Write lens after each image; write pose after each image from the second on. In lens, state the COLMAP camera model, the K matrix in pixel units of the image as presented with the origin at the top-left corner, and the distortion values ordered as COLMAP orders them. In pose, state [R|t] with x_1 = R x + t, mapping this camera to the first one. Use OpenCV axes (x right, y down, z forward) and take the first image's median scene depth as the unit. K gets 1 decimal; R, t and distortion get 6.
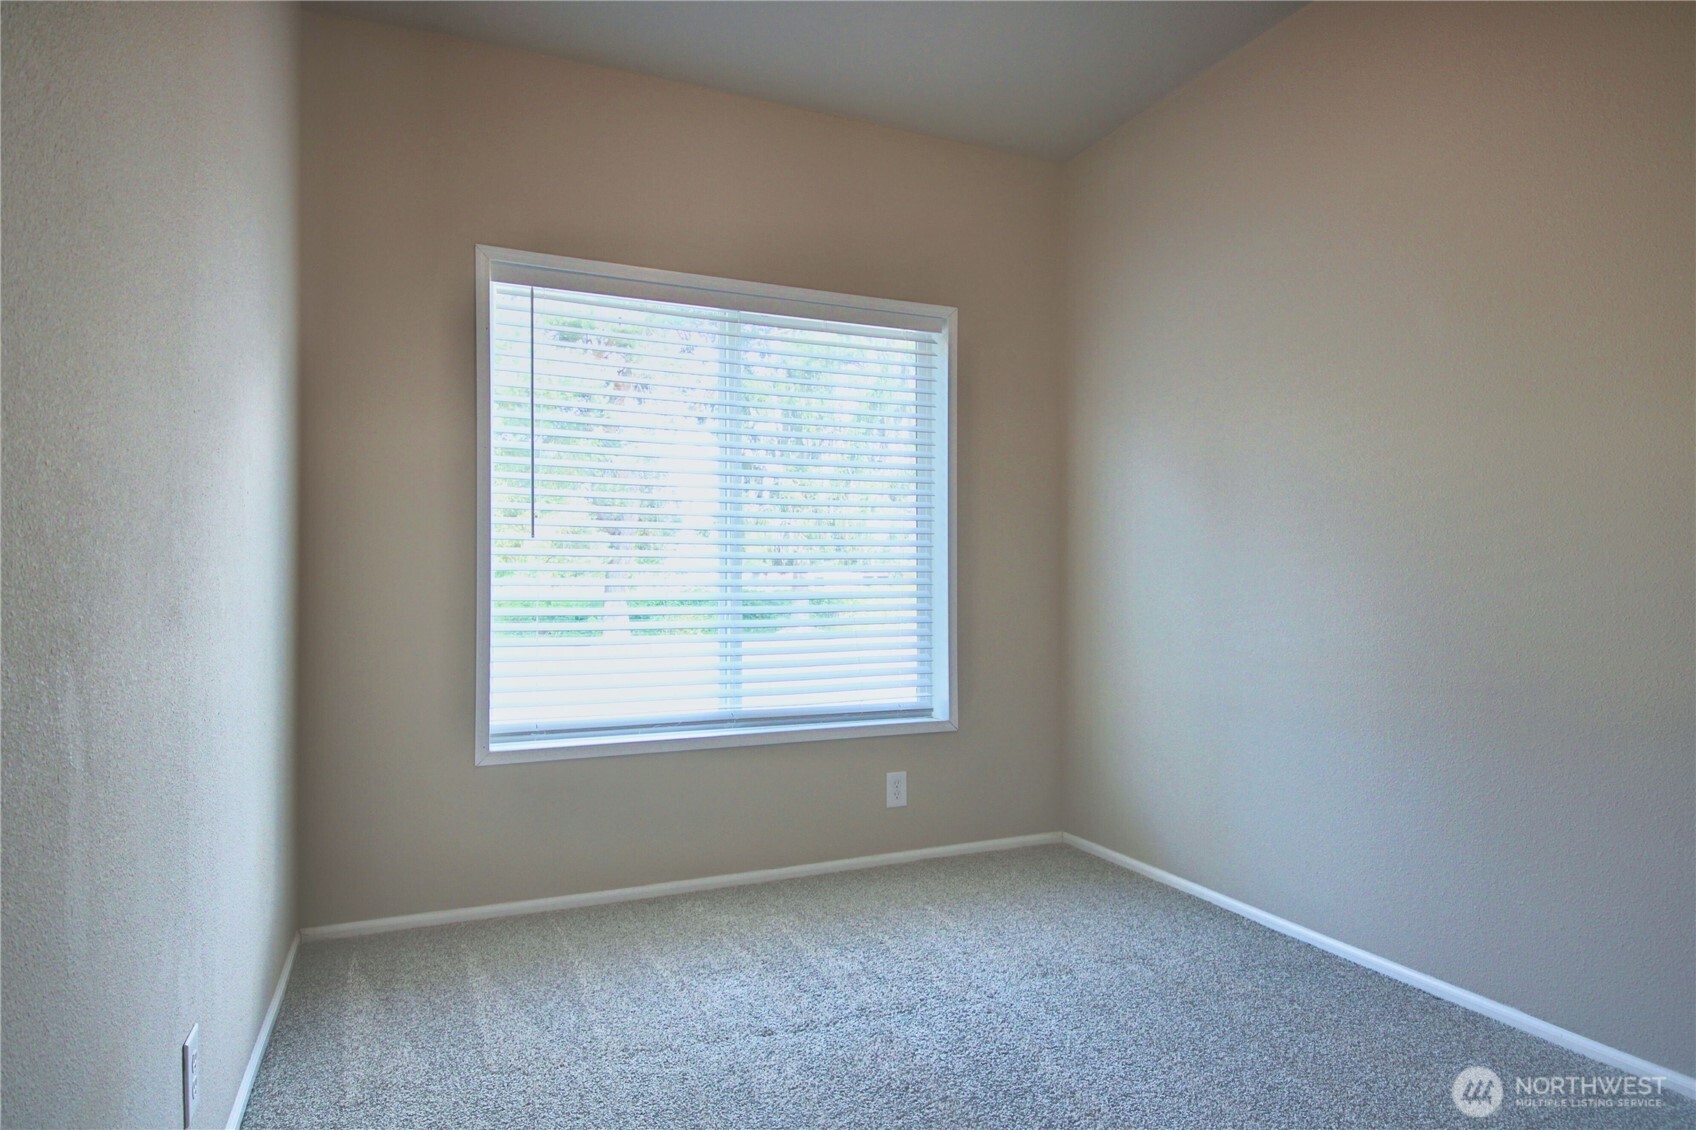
lens RADIAL K [[959.0, 0, 848.9], [0, 959.0, 563.8], [0, 0, 1]] dist [0.019985, 0.000153]
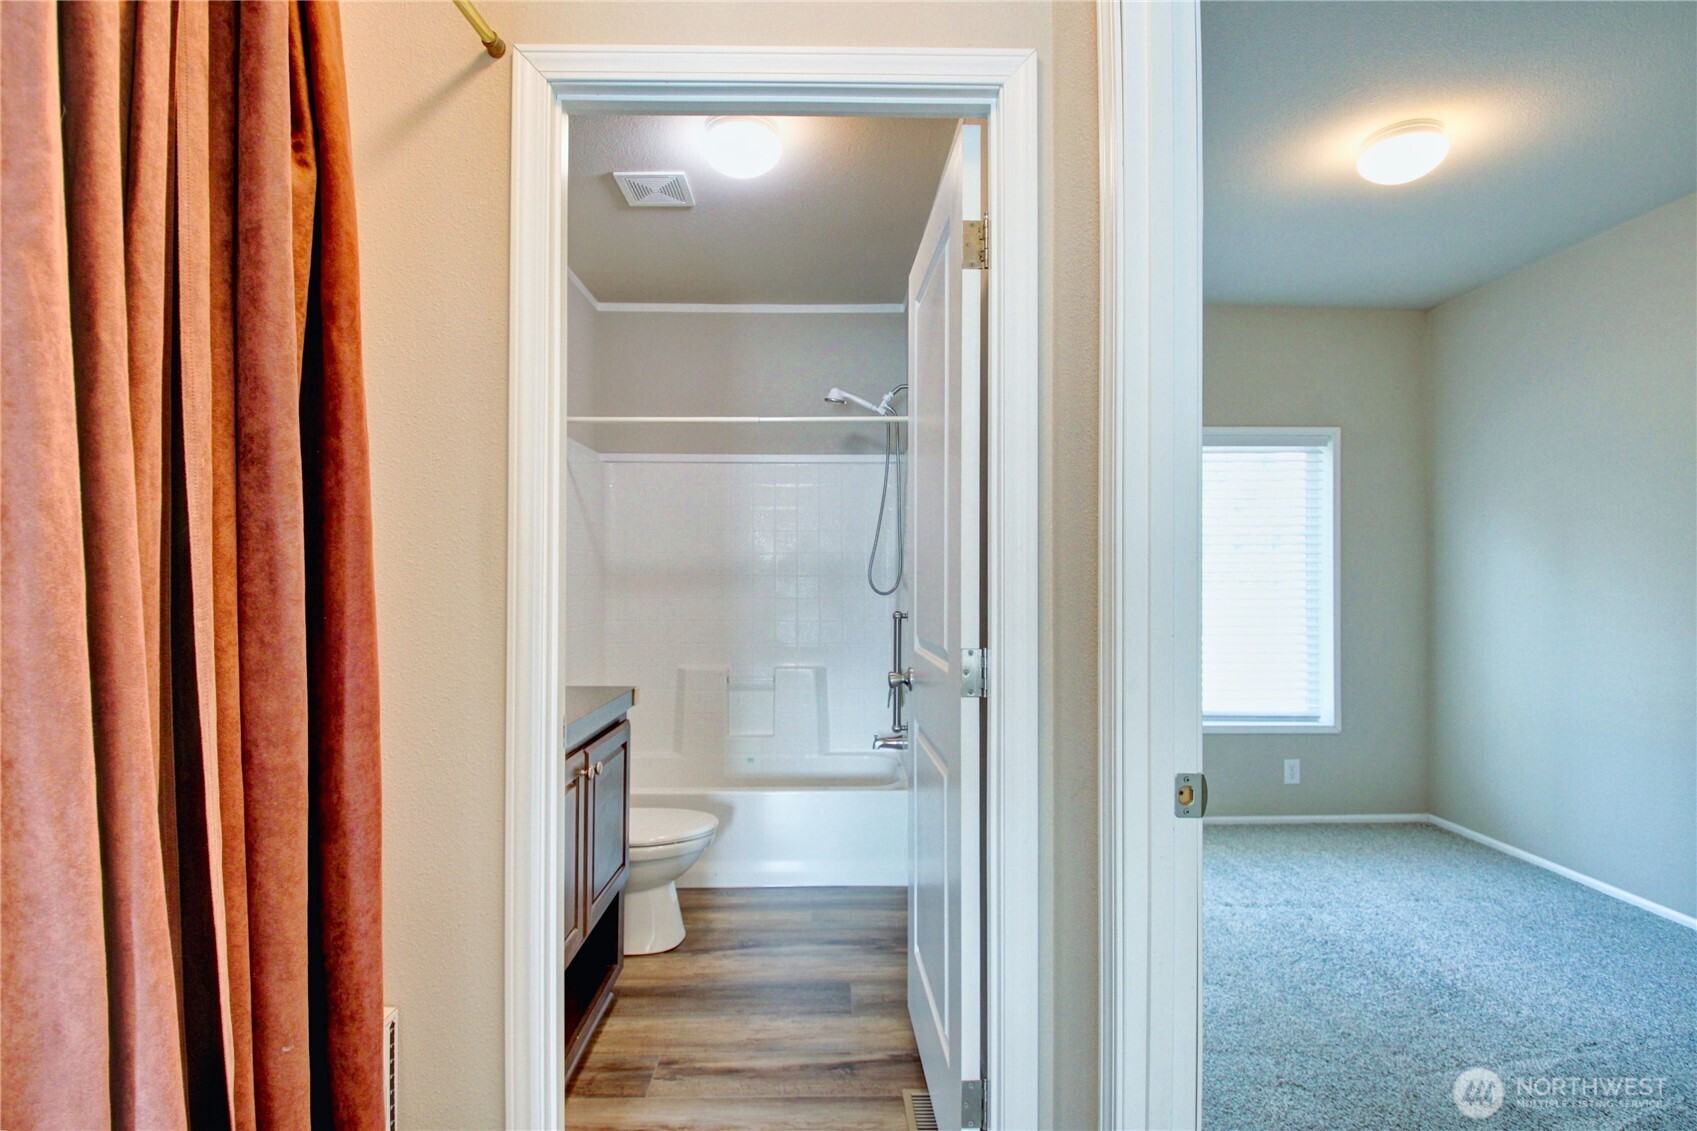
lens RADIAL K [[815.4, 0, 844.4], [0, 815.4, 570.3], [0, 0, 1]] dist [-0.014095, -0.004567]
pose [[0.921307, 0.000245, -0.388835, -0.127243], [0.003185, 0.999961, 0.008177, -0.102514], [0.388822, -0.008772, 0.921271, -0.490072]]
